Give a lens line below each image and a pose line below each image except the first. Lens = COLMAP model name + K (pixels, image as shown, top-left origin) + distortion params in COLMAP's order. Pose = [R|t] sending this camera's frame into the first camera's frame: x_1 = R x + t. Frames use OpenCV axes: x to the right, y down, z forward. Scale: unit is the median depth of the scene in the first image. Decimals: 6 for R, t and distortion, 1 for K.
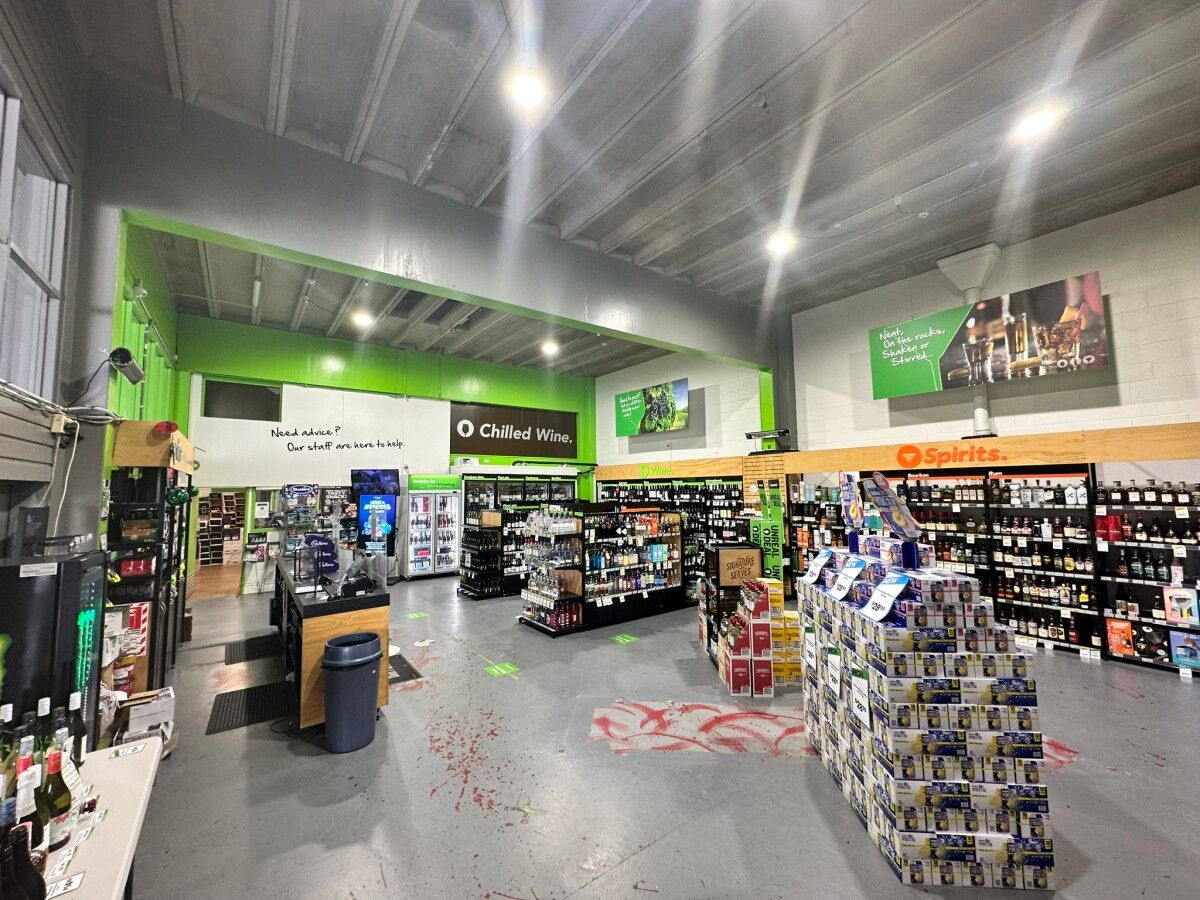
lens RADIAL K [[478.7, 0, 599.3], [0, 478.7, 449.0], [0, 0, 1]] dist [-0.000237, 0.000070]
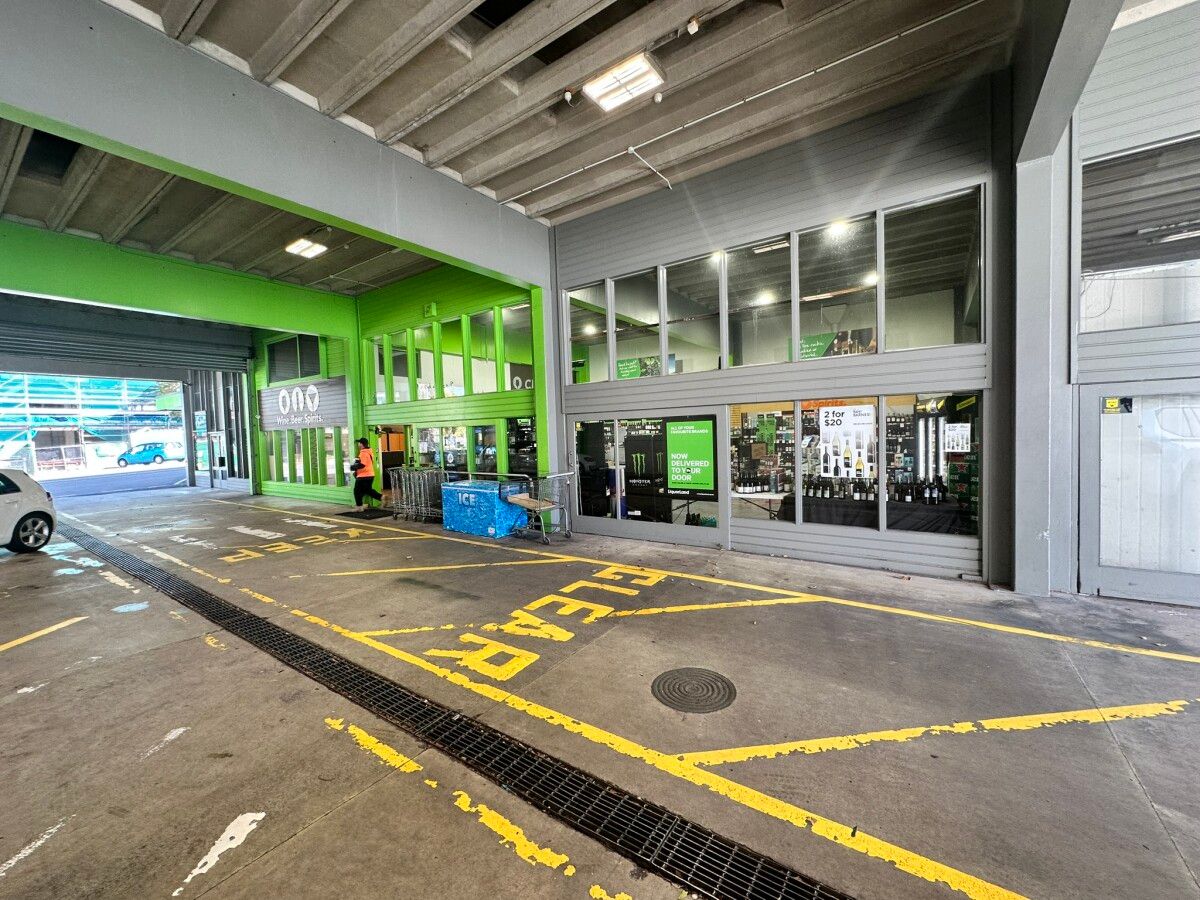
lens RADIAL K [[478.7, 0, 603.1], [0, 478.7, 450.1], [0, 0, 1]] dist [-0.000237, 0.000070]
pose [[0.952086, -0.029751, 0.304381, -0.758443], [-0.005949, 0.993267, 0.115693, -0.018670], [-0.305774, -0.111960, 0.945498, -0.658419]]
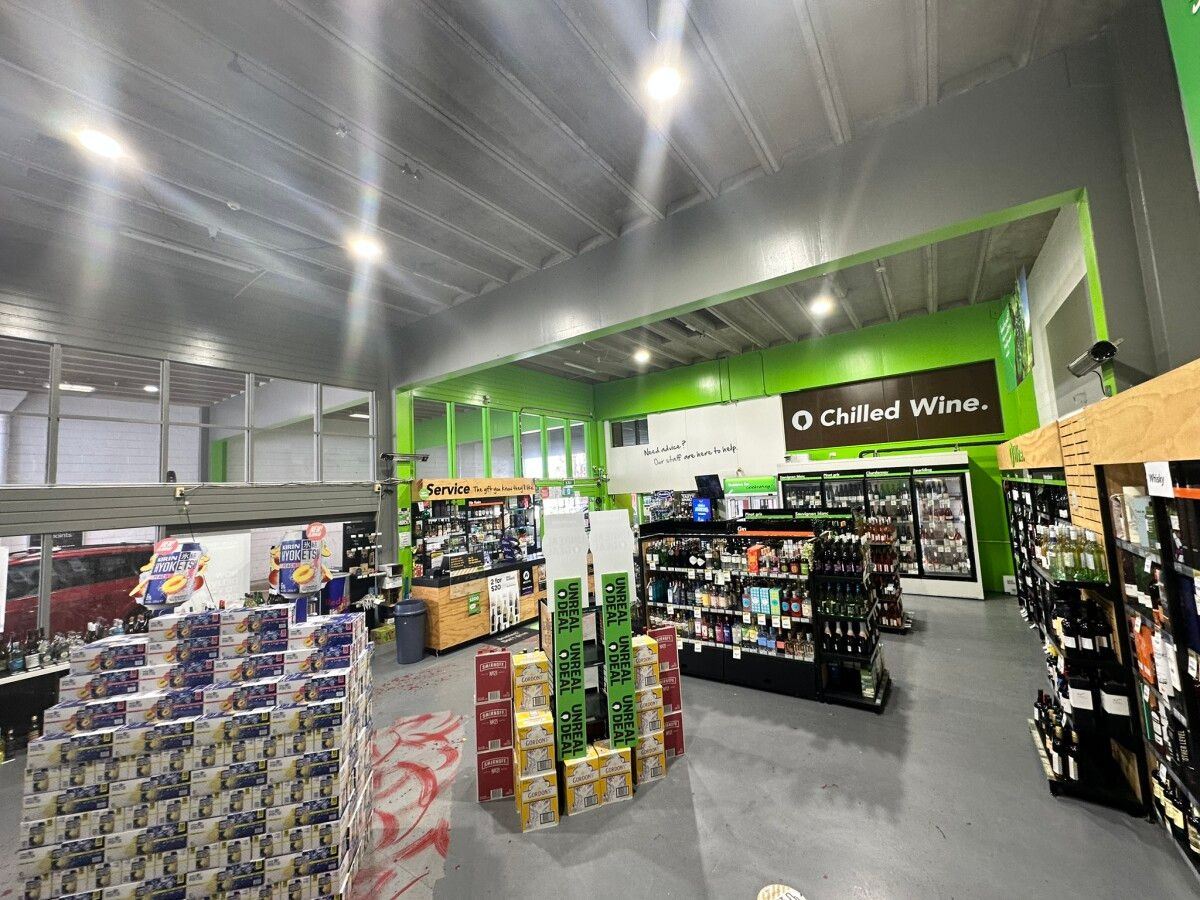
lens RADIAL K [[478.7, 0, 600.5], [0, 478.7, 448.8], [0, 0, 1]] dist [-0.000237, 0.000070]
pose [[0.301132, -0.088156, -0.949499, 0.713088], [0.128834, 0.990349, -0.051089, 0.010003], [0.944839, -0.106943, 0.309583, 0.594356]]
